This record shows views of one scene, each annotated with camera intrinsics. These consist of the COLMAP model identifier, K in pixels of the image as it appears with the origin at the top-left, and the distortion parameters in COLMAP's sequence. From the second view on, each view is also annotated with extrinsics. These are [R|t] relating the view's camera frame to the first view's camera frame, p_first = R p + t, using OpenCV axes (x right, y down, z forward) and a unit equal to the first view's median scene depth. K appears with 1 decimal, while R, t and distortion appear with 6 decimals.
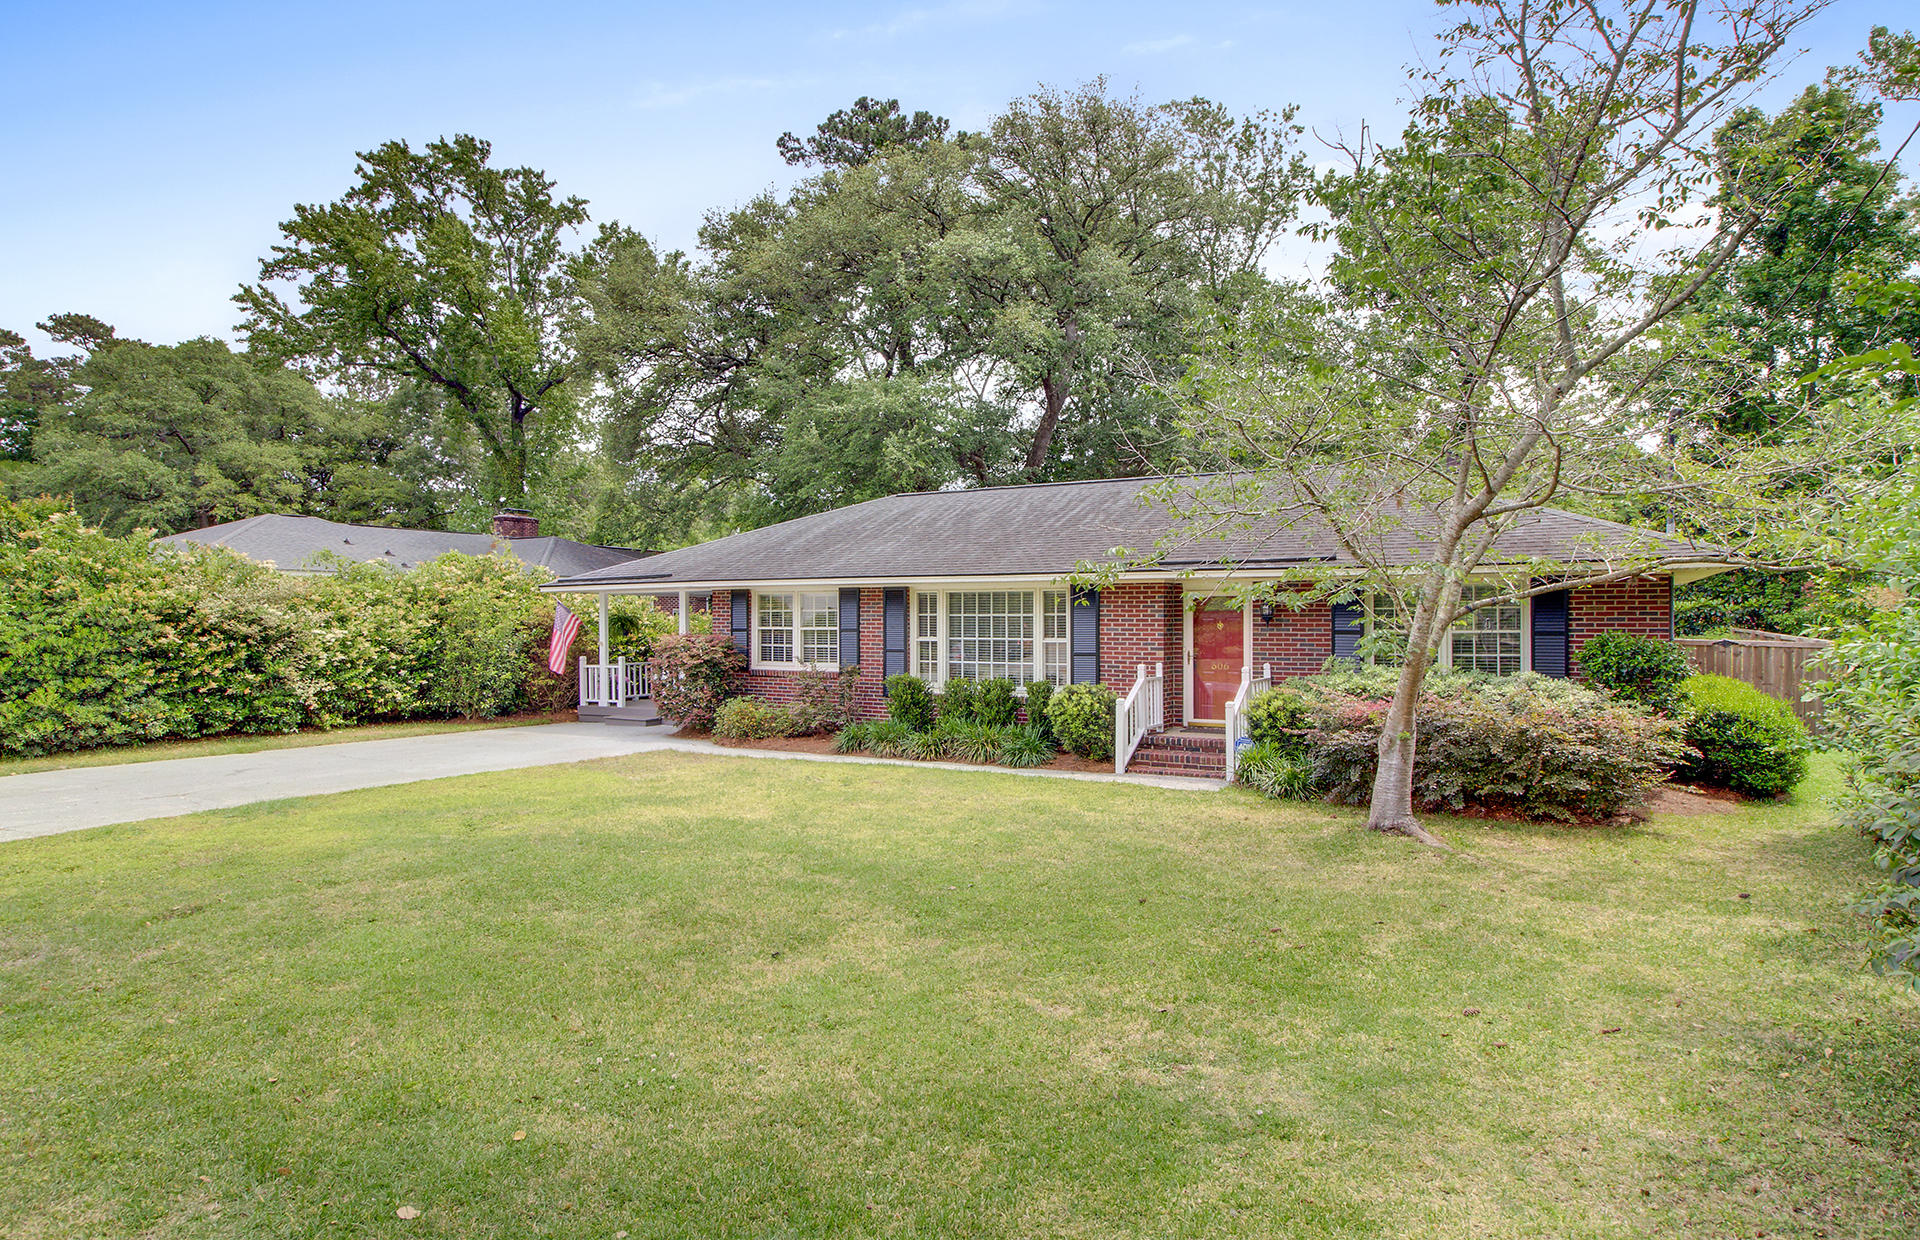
lens RADIAL K [[1052.8, 0, 962.6], [0, 1052.8, 628.5], [0, 0, 1]] dist [0.001094, -0.001147]
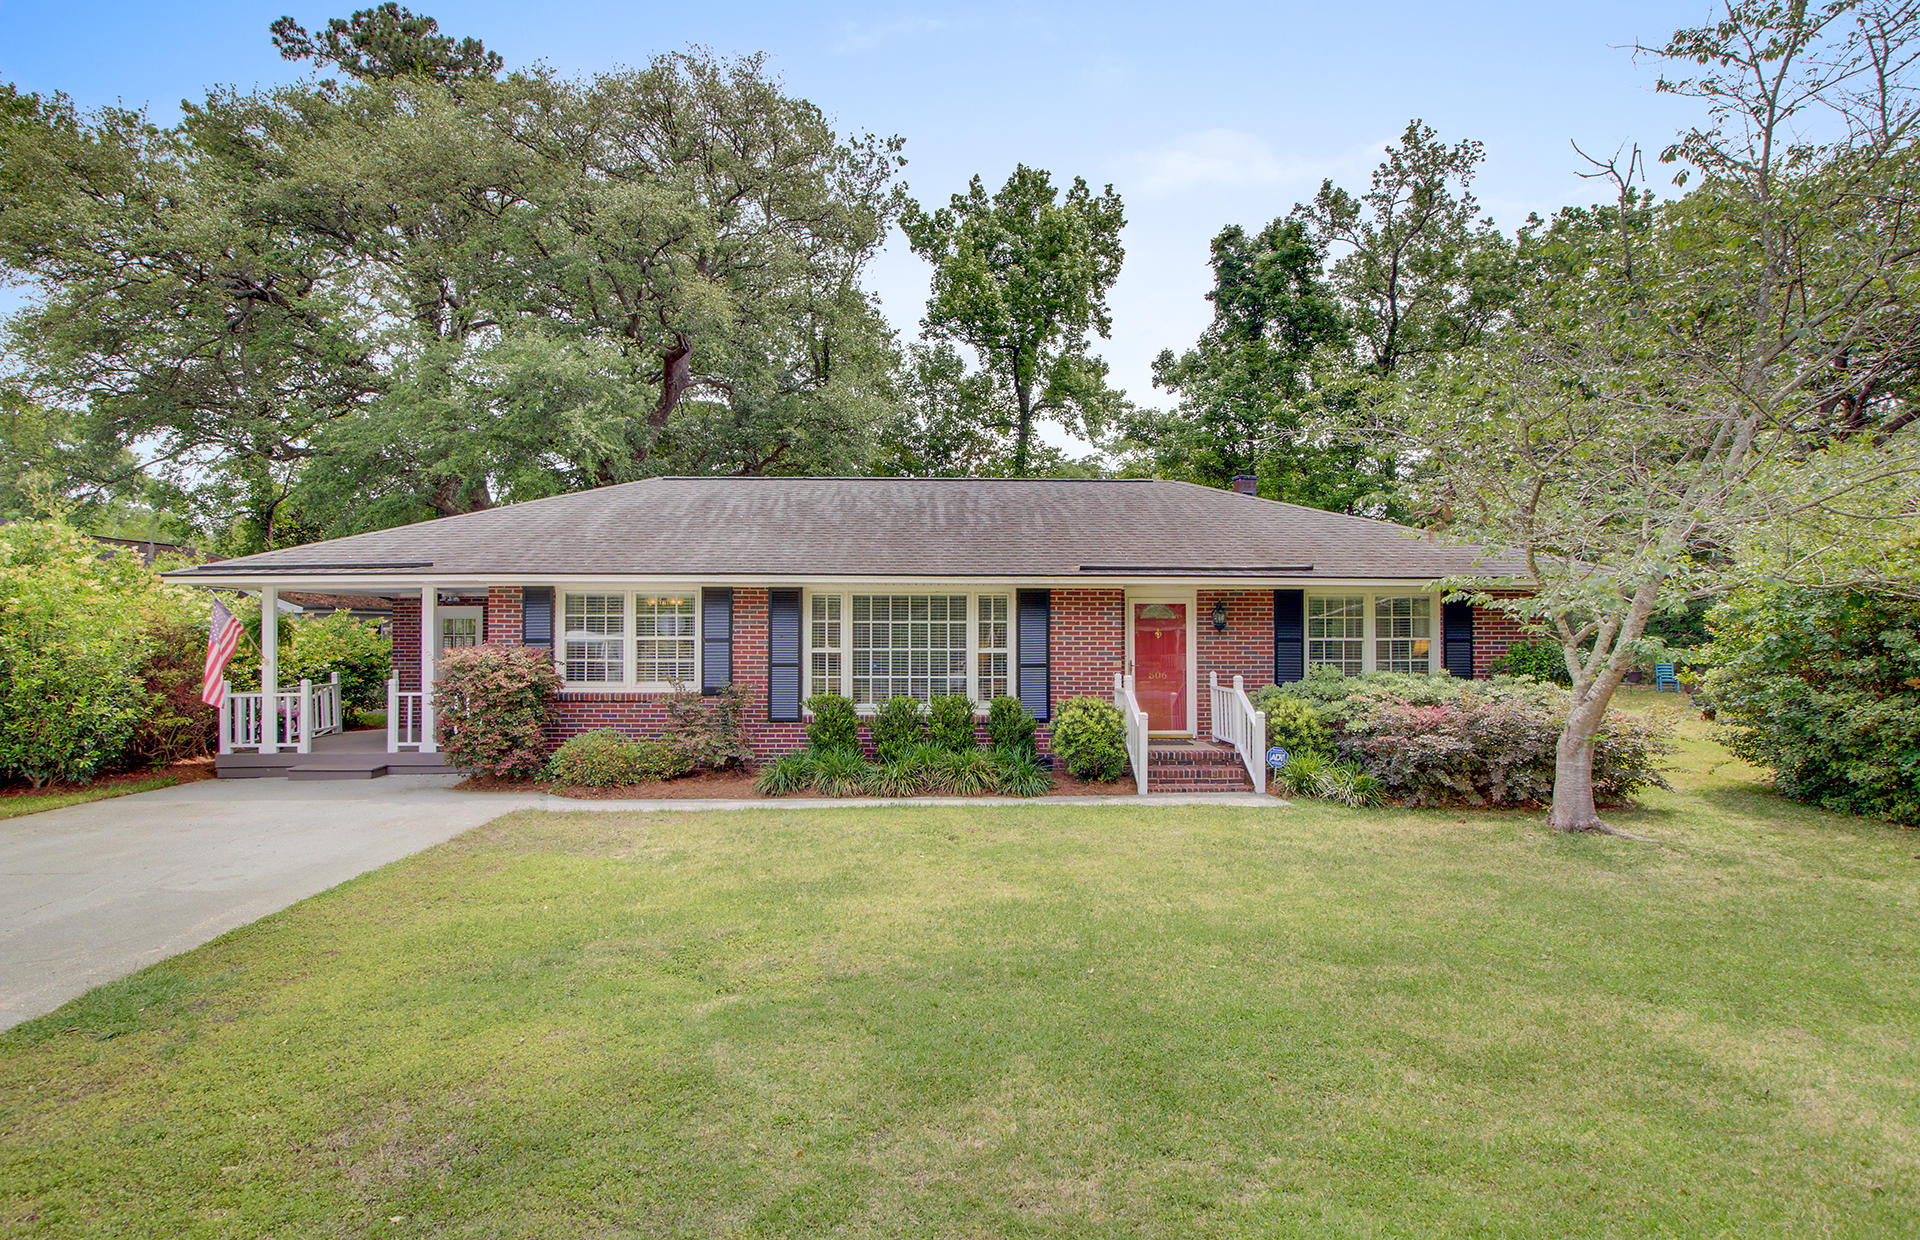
lens RADIAL K [[1025.4, 0, 949.0], [0, 1025.4, 619.4], [0, 0, 1]] dist [0.000814, -0.002090]
pose [[0.862396, 0.006715, 0.506190, -0.360950], [0.002422, 0.999846, -0.017391, -0.000115], [-0.506229, 0.016224, 0.862247, 0.245219]]
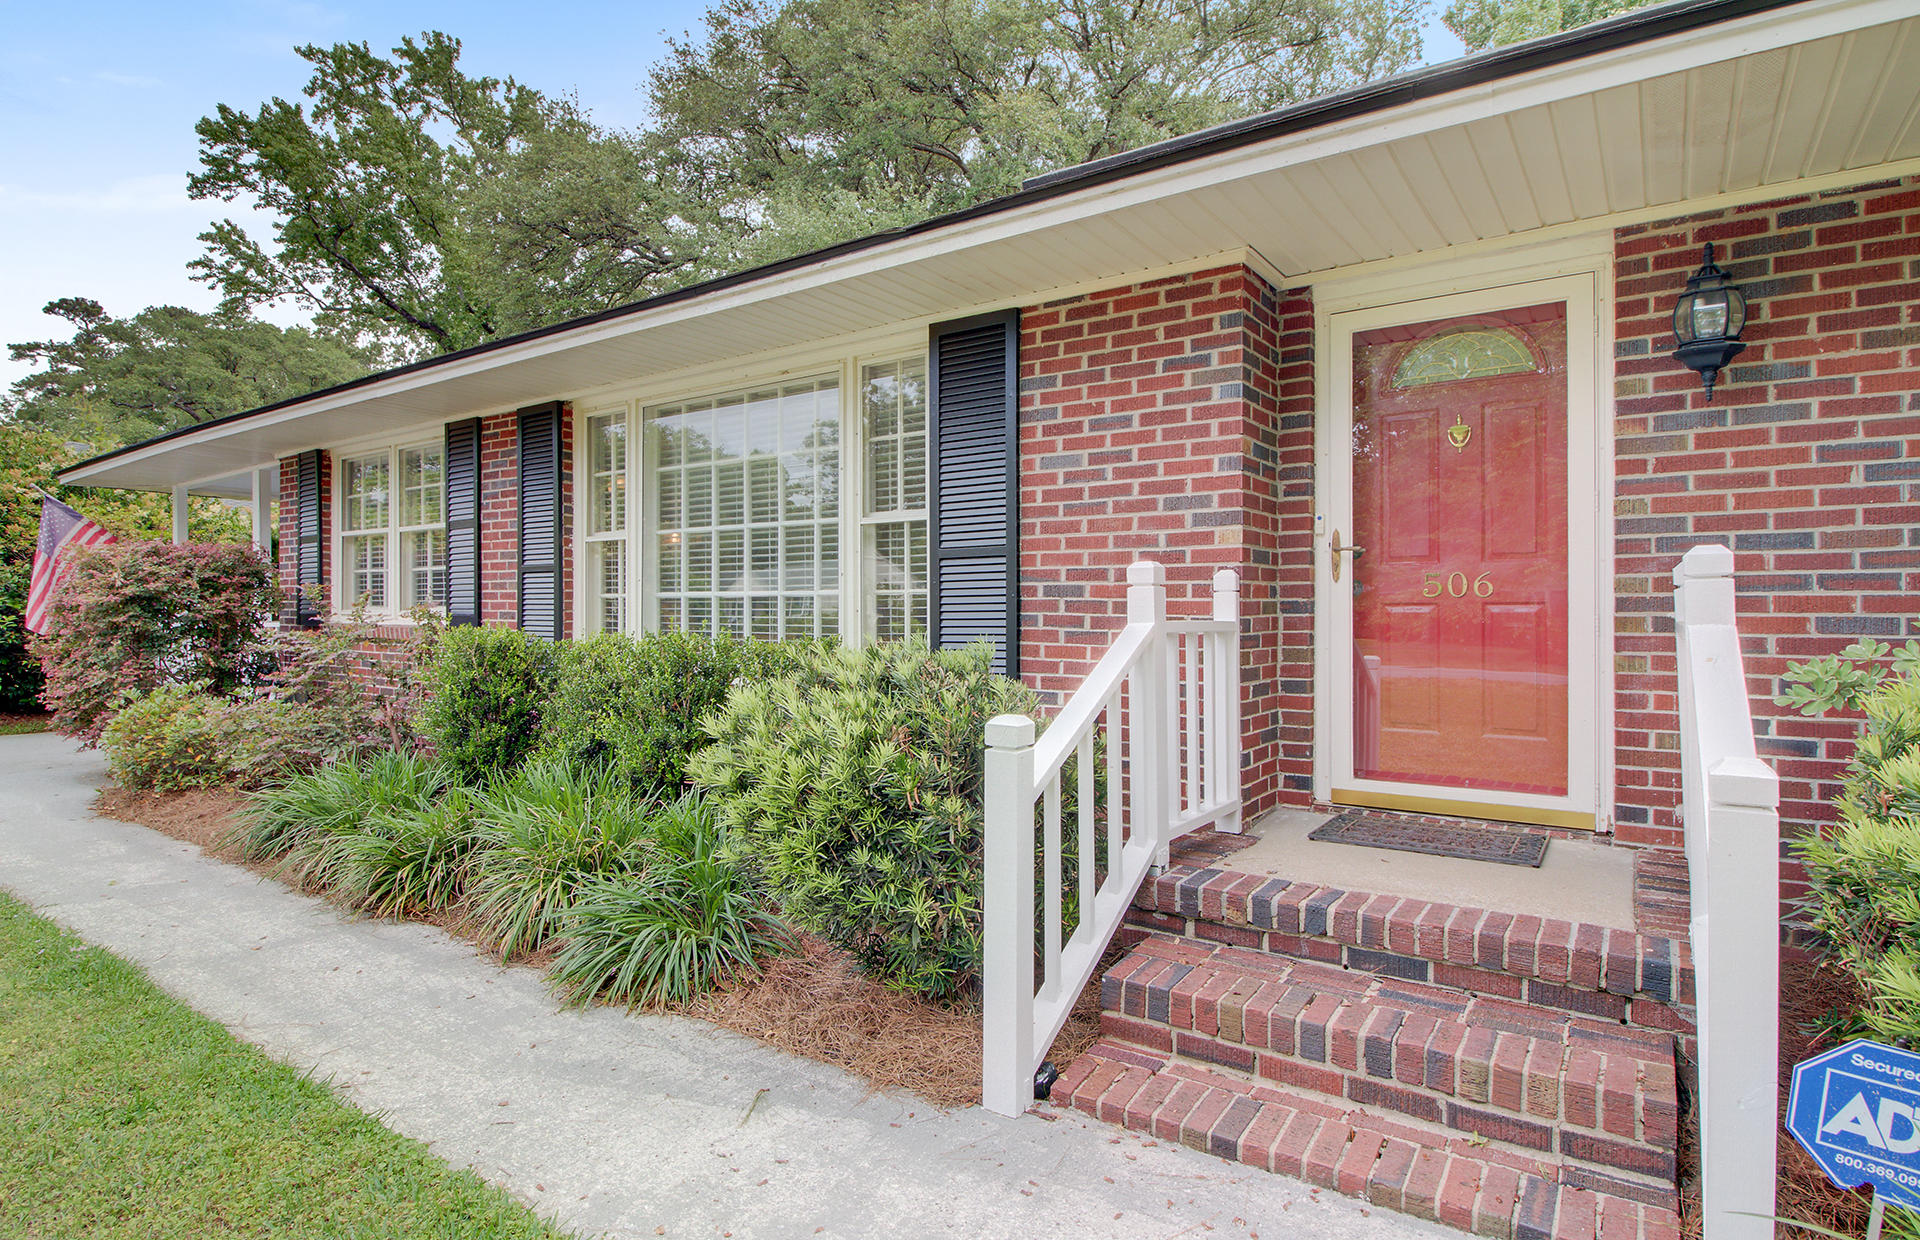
lens RADIAL K [[1025.4, 0, 959.8], [0, 1025.4, 611.7], [0, 0, 1]] dist [0.000814, -0.002090]
pose [[0.995740, -0.000026, -0.092202, 0.126368], [-0.000393, 0.999990, -0.004535, 0.038743], [0.092201, 0.004551, 0.995730, 0.648481]]
